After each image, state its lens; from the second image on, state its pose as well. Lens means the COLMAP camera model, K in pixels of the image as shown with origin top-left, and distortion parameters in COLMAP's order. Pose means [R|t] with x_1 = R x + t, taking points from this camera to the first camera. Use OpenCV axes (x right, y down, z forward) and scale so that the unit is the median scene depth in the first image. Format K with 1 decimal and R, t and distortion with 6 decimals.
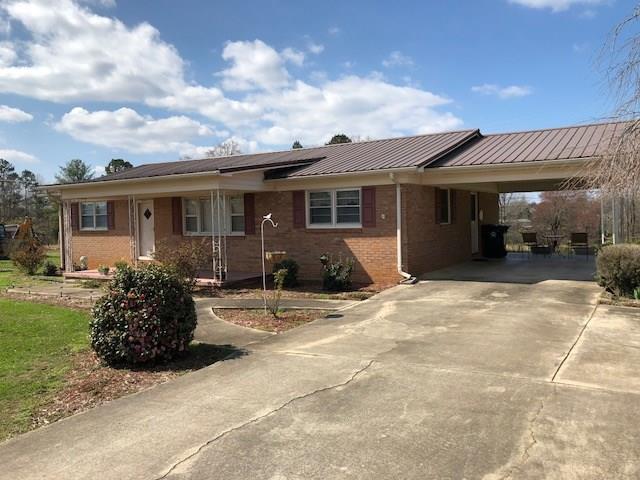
lens RADIAL K [[529.3, 0, 310.4], [0, 529.3, 231.5], [0, 0, 1]] dist [0.059472, -0.062289]
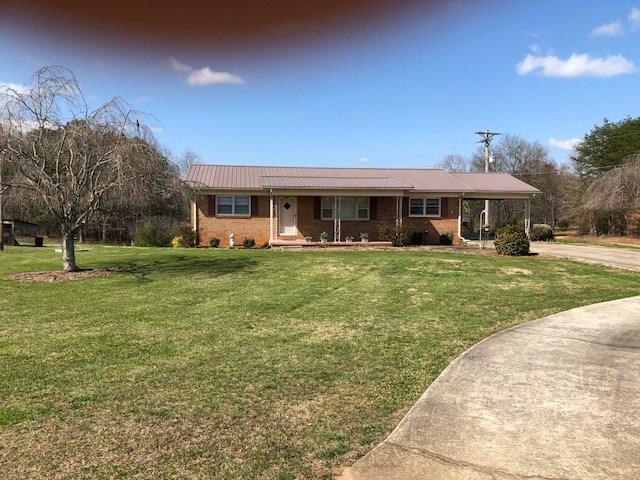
lens RADIAL K [[582.0, 0, 323.8], [0, 582.0, 240.2], [0, 0, 1]] dist [0.050220, 0.000000]
pose [[0.762256, -0.003664, 0.647265, -1.666503], [-0.007022, 0.999878, 0.013929, 0.053979], [-0.647238, -0.015162, 0.762138, -0.443318]]
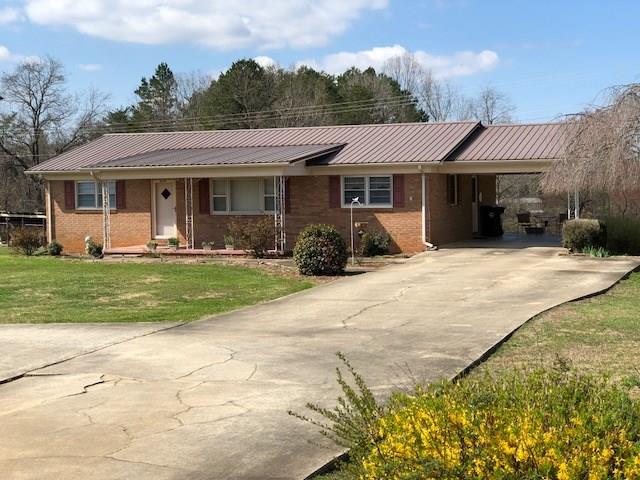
lens RADIAL K [[1056.4, 0, 317.5], [0, 1056.4, 240.0], [0, 0, 1]] dist [0.052169, 0.000000]
pose [[0.983513, -0.000334, 0.180835, -0.490264], [-0.003018, 0.999829, 0.018259, 0.022574], [-0.180811, -0.018503, 0.983344, -1.310703]]
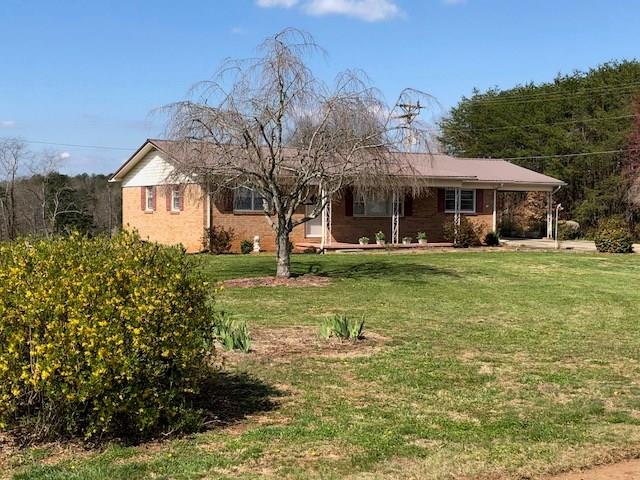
lens RADIAL K [[916.0, 0, 313.7], [0, 916.0, 241.7], [0, 0, 1]] dist [0.060108, 0.000000]
pose [[0.463506, -0.004838, 0.886081, -2.693433], [0.008534, 0.999963, 0.000996, 0.077436], [-0.886053, 0.007100, 0.463530, 0.066238]]
